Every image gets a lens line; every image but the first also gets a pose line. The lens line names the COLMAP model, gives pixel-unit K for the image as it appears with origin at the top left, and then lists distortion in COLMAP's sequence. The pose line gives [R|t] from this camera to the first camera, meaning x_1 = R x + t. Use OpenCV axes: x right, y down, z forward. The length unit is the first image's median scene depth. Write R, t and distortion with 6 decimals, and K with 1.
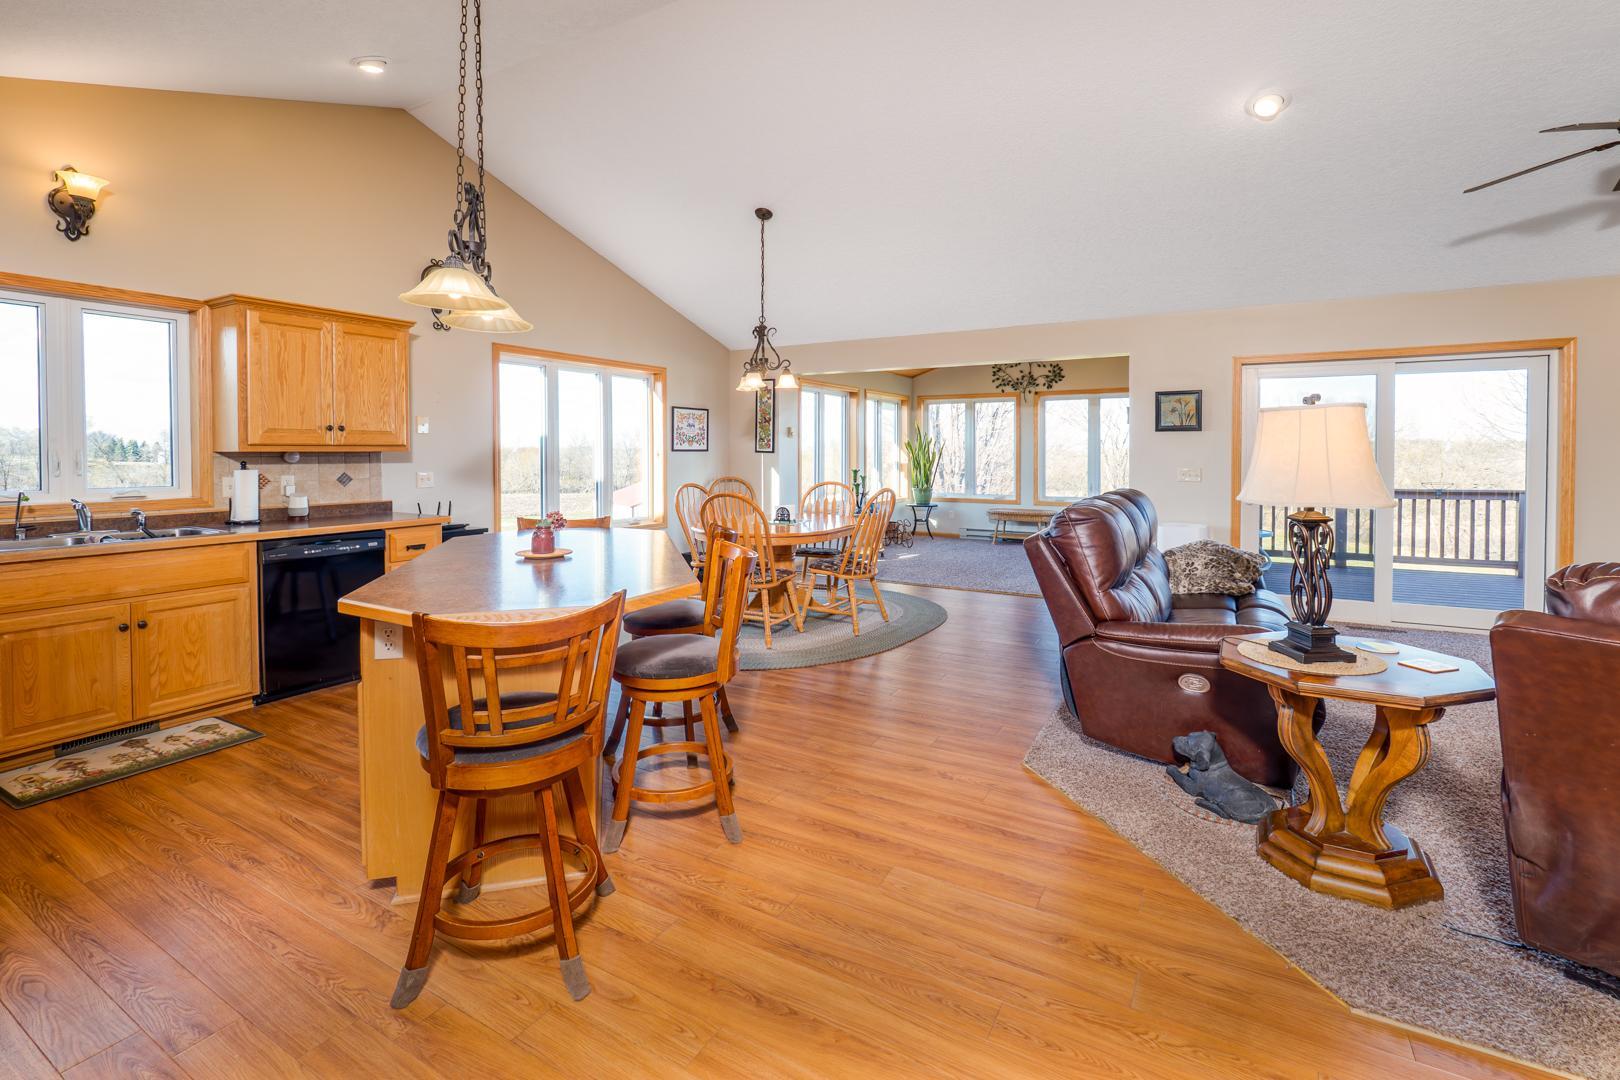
lens RADIAL K [[642.1, 0, 789.3], [0, 642.1, 471.4], [0, 0, 1]] dist [-0.001325, -0.001636]
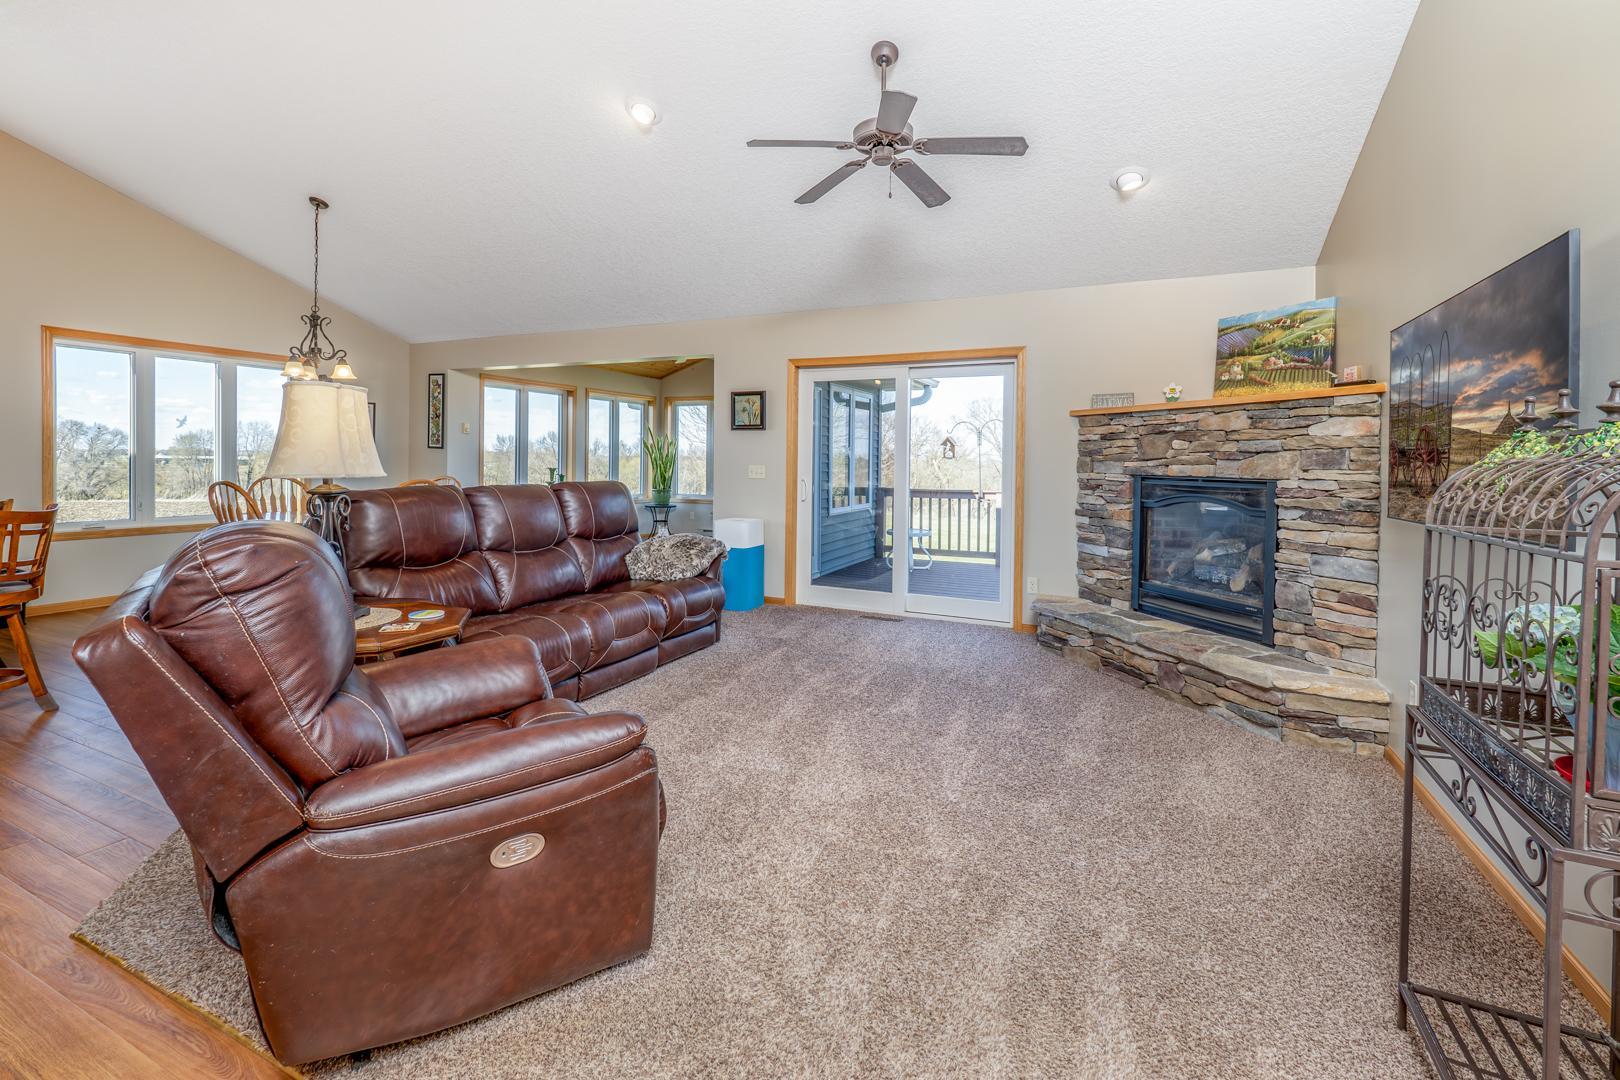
lens RADIAL K [[642.1, 0, 810.3], [0, 642.1, 471.4], [0, 0, 1]] dist [-0.001325, -0.001636]
pose [[0.995553, 0.012221, 0.093406, 0.623533], [-0.010783, 0.999816, -0.015891, 0.021036], [-0.093583, 0.014813, 0.995501, -0.048960]]
